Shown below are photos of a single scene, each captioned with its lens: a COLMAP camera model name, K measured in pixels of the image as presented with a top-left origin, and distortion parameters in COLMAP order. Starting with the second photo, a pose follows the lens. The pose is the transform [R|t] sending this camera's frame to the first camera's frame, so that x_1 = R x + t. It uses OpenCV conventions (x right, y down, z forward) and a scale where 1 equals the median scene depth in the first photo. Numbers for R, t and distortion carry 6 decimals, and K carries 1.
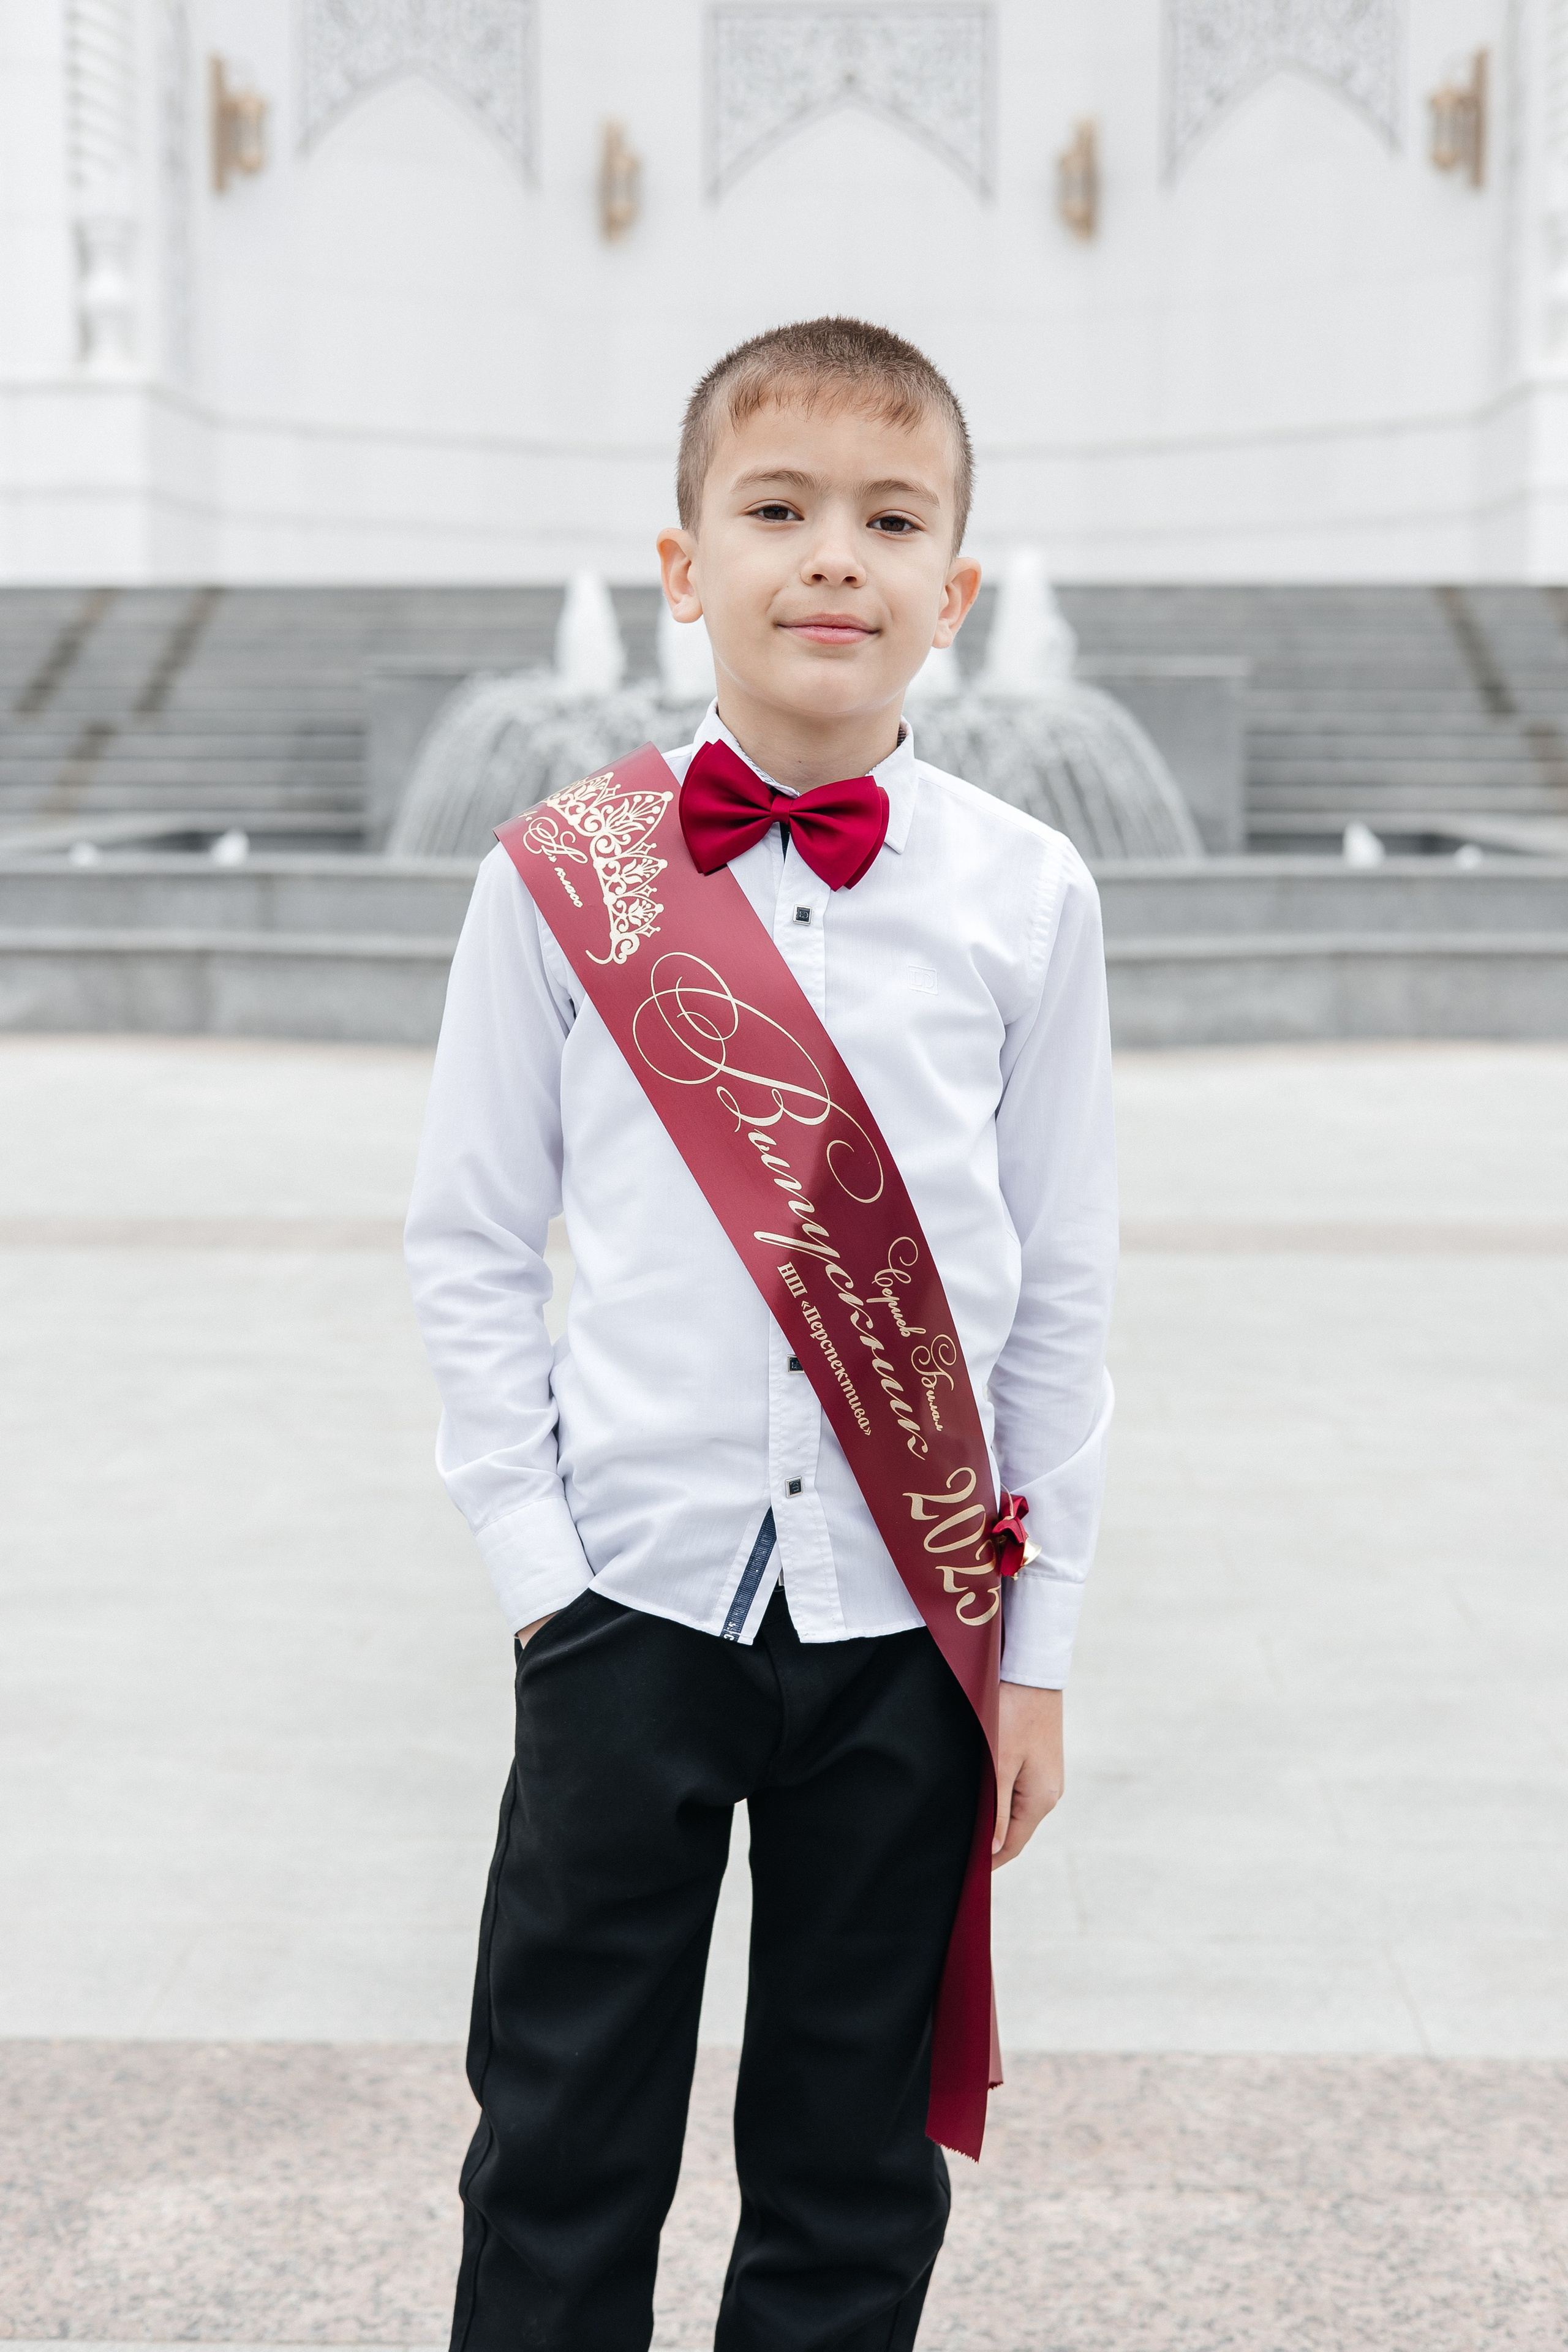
lens RADIAL K [[3434.9, 0, 780.7], [0, 3434.9, 1175.5], [0, 0, 1]] dist [0.009050, 0.022697]
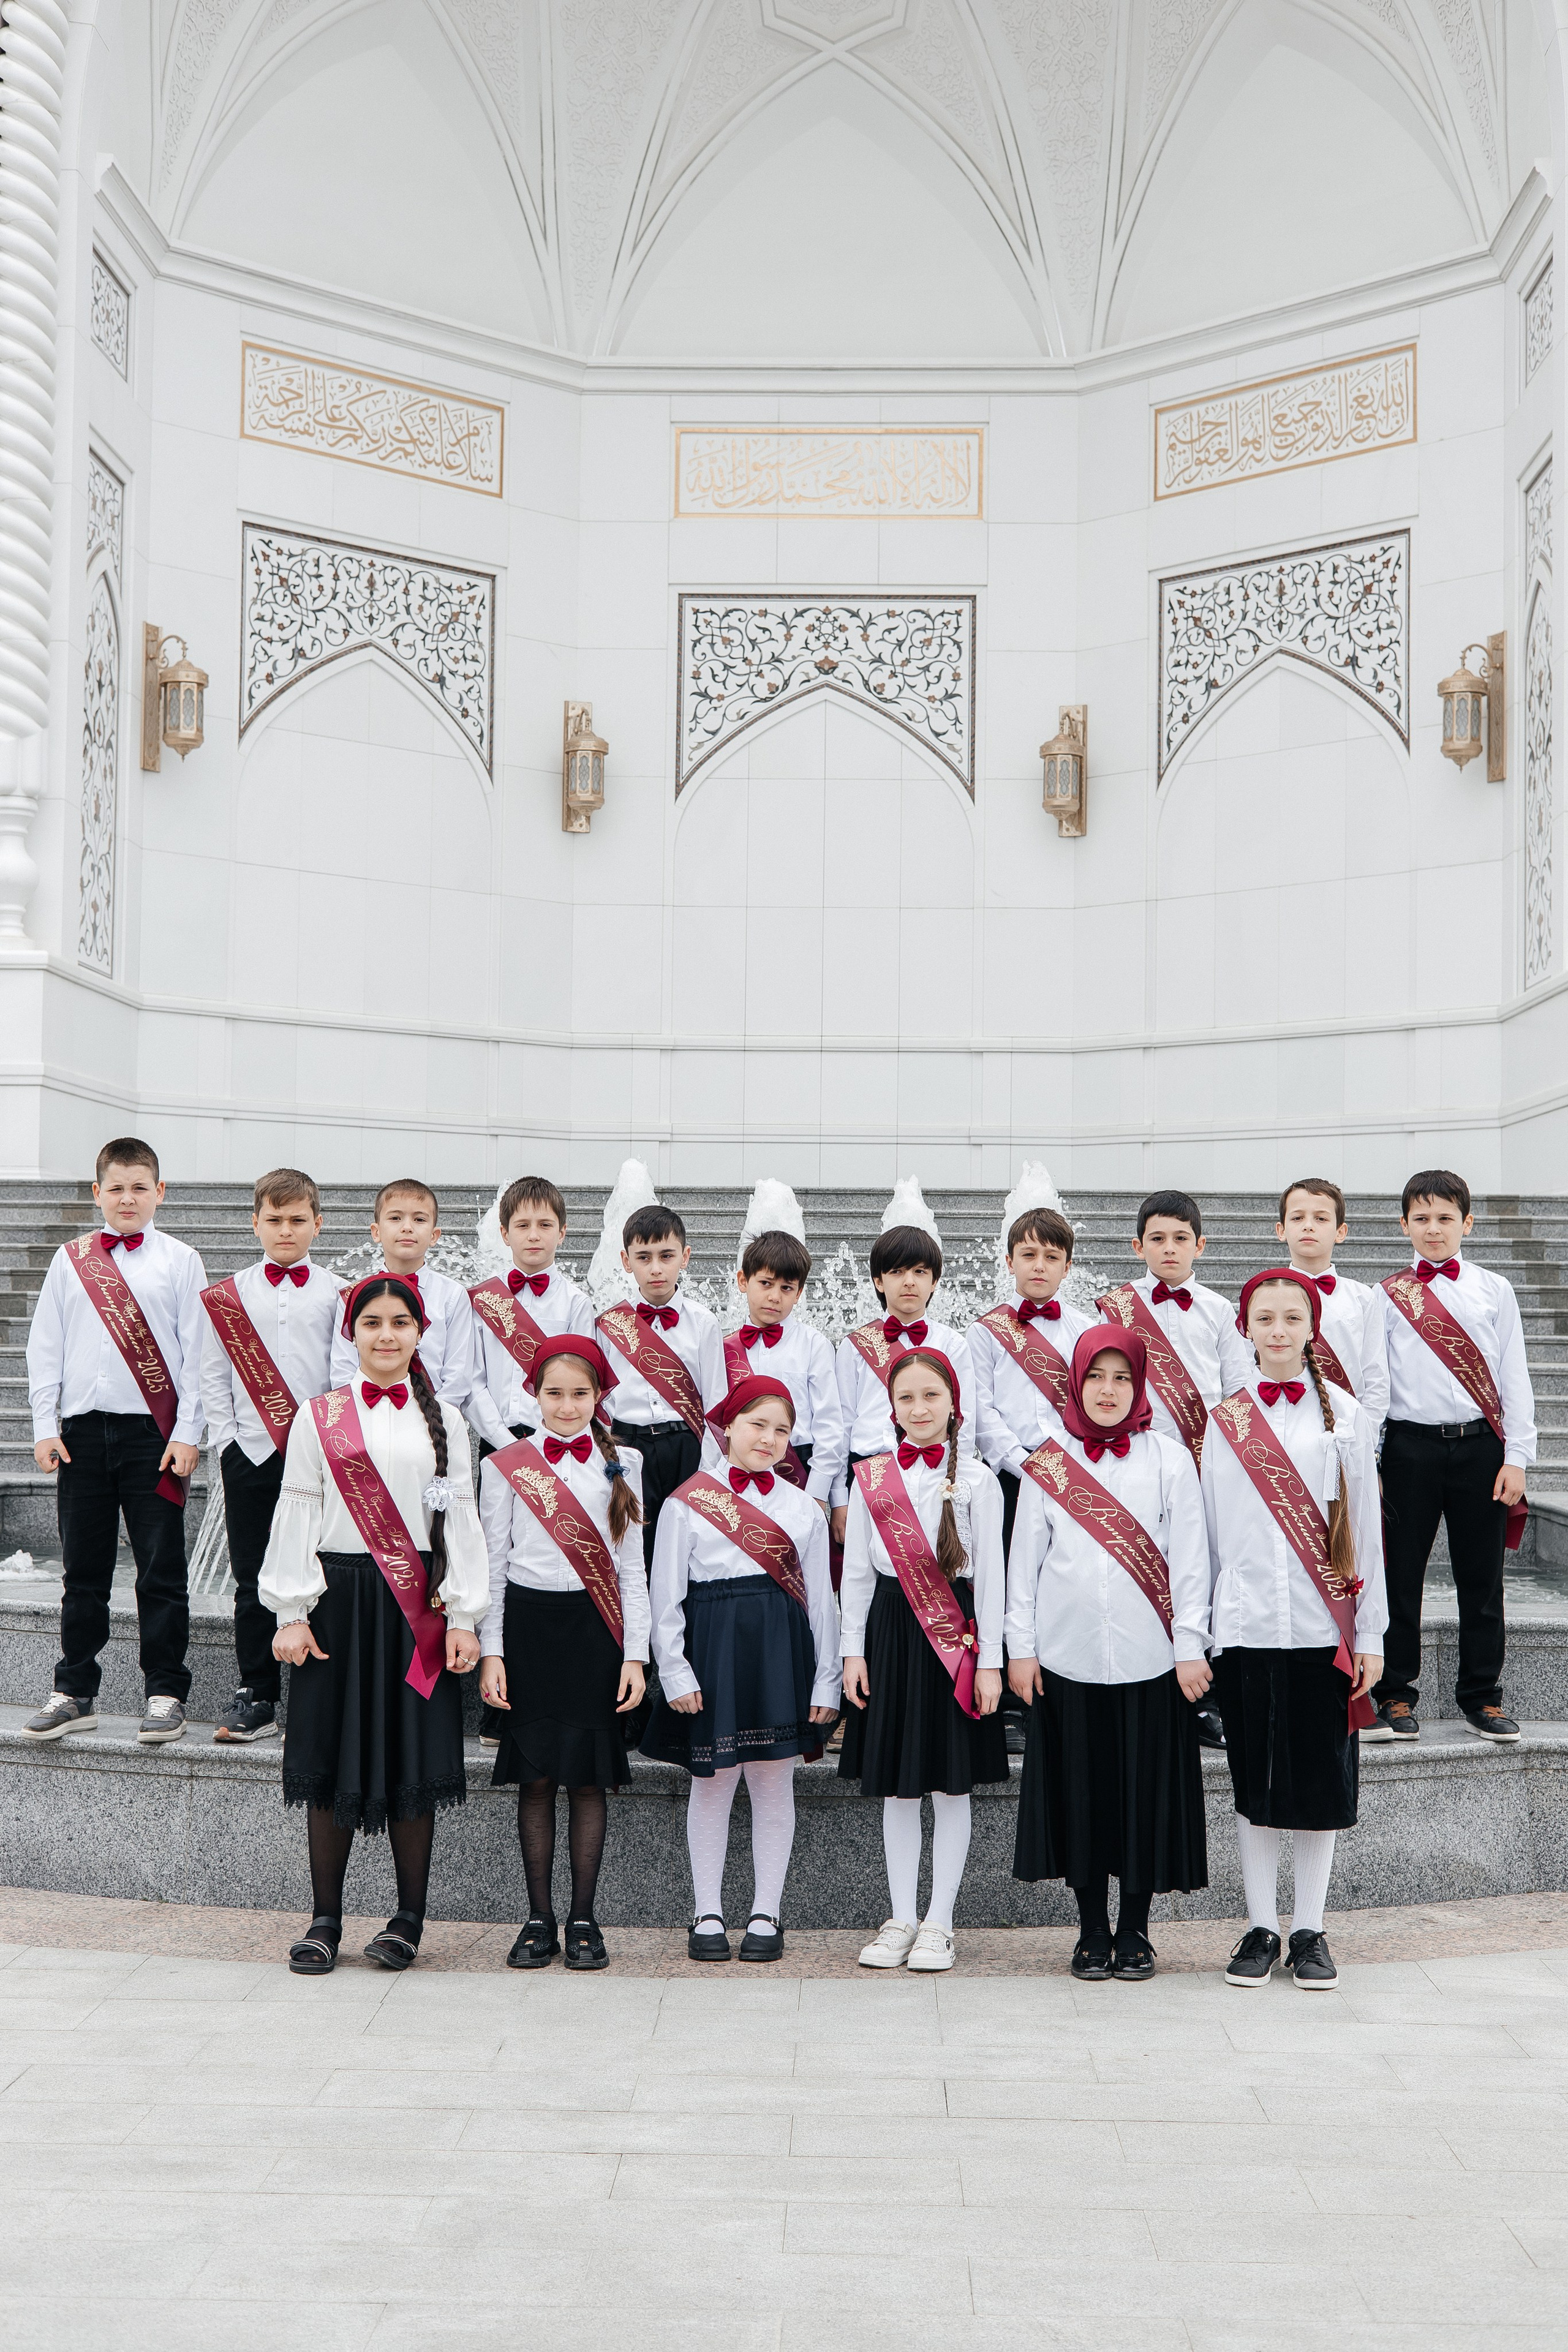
lens RADIAL K [[3287.1, 0, 767.2], [0, 3287.1, 1168.7], [0, 0, 1]] dist [0.014260, 0.018538]
pose [[0.999940, 0.010785, 0.001872, 0.005014], [-0.010300, 0.984941, -0.172582, -0.033838], [-0.003705, 0.172552, 0.984993, 0.176508]]
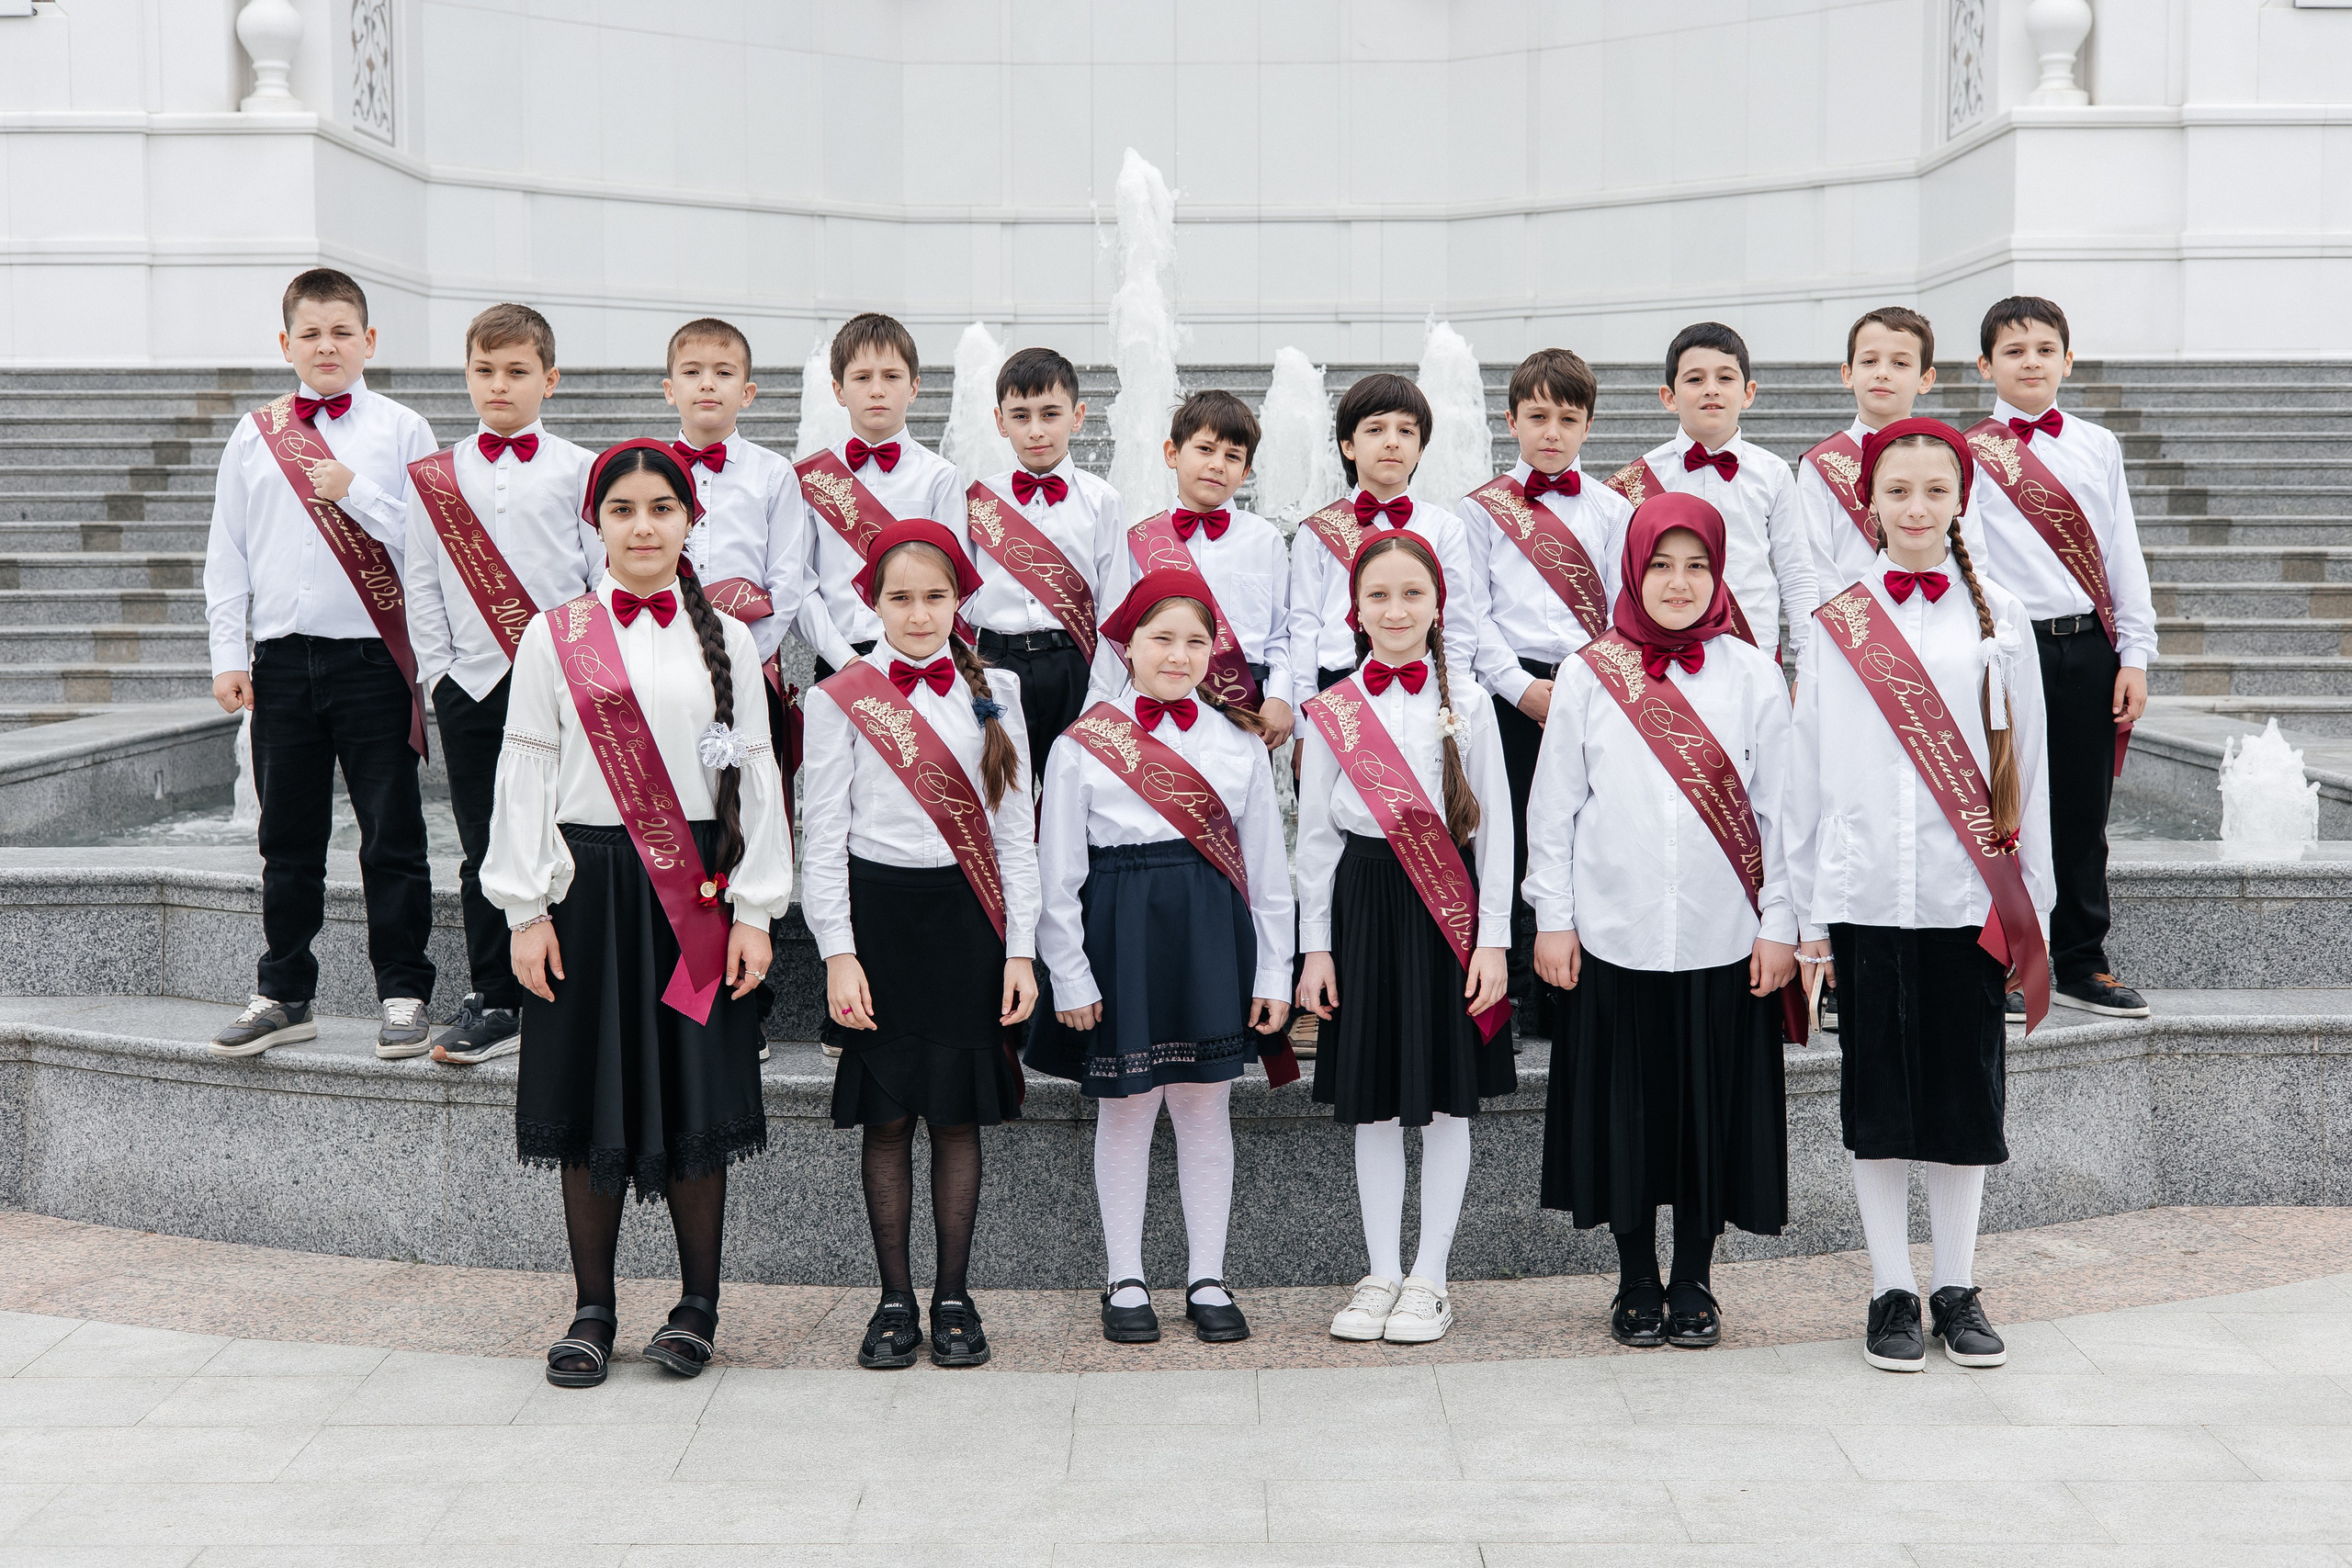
lens RADIAL K [[3286.8, 0, 1176.5], [0, 3286.8, 781.3], [0, 0, 1]] dist [0.014260, 0.018538]
pose [[0.999687, -0.006280, 0.024211, -0.001385], [0.007437, 0.998819, -0.048003, -0.042692], [-0.023881, 0.048168, 0.998554, 0.258708]]
